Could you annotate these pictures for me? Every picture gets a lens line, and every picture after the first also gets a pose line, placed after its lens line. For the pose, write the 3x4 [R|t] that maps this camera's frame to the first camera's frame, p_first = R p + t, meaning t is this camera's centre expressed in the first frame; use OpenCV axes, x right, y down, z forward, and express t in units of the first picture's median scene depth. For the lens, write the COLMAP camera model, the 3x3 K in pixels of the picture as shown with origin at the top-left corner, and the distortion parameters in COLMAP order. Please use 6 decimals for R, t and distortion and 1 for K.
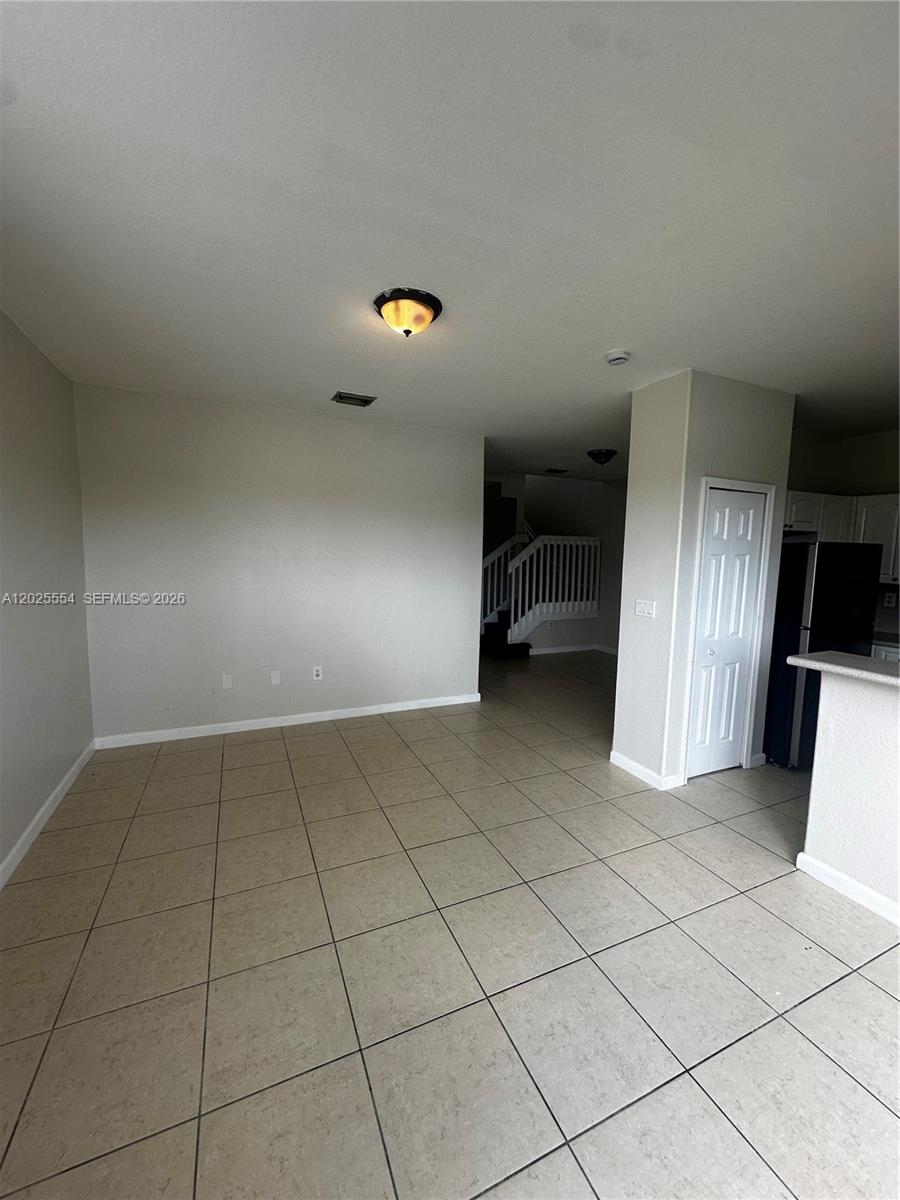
lens RADIAL K [[478.0, 0, 452.4], [0, 478.0, 600.9], [0, 0, 1]] dist [-0.001905, 0.001122]
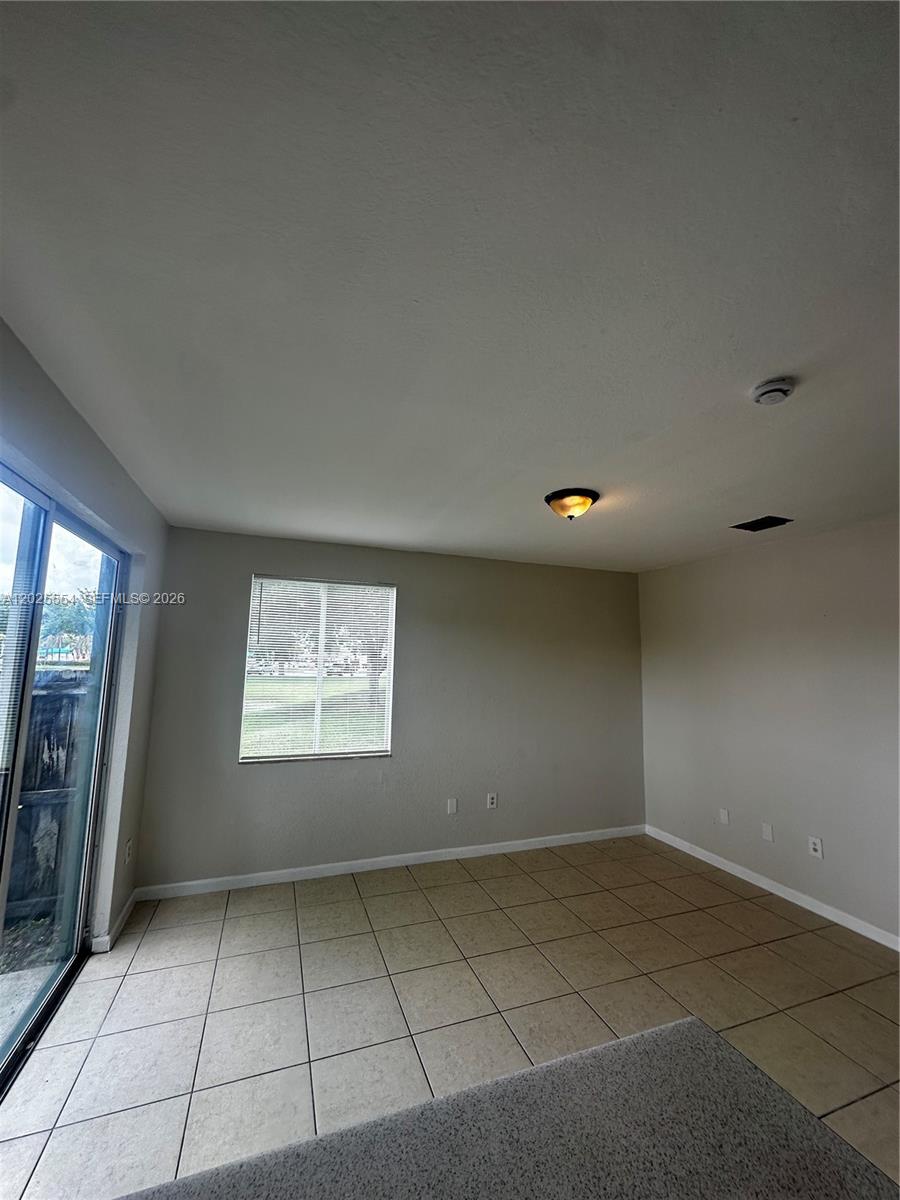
lens RADIAL K [[478.0, 0, 451.1], [0, 478.0, 600.5], [0, 0, 1]] dist [-0.001905, 0.001122]
pose [[-0.063508, -0.145252, -0.987354, 0.752994], [-0.123610, 0.982878, -0.136642, -0.084973], [0.990297, 0.113369, -0.080375, 0.531326]]
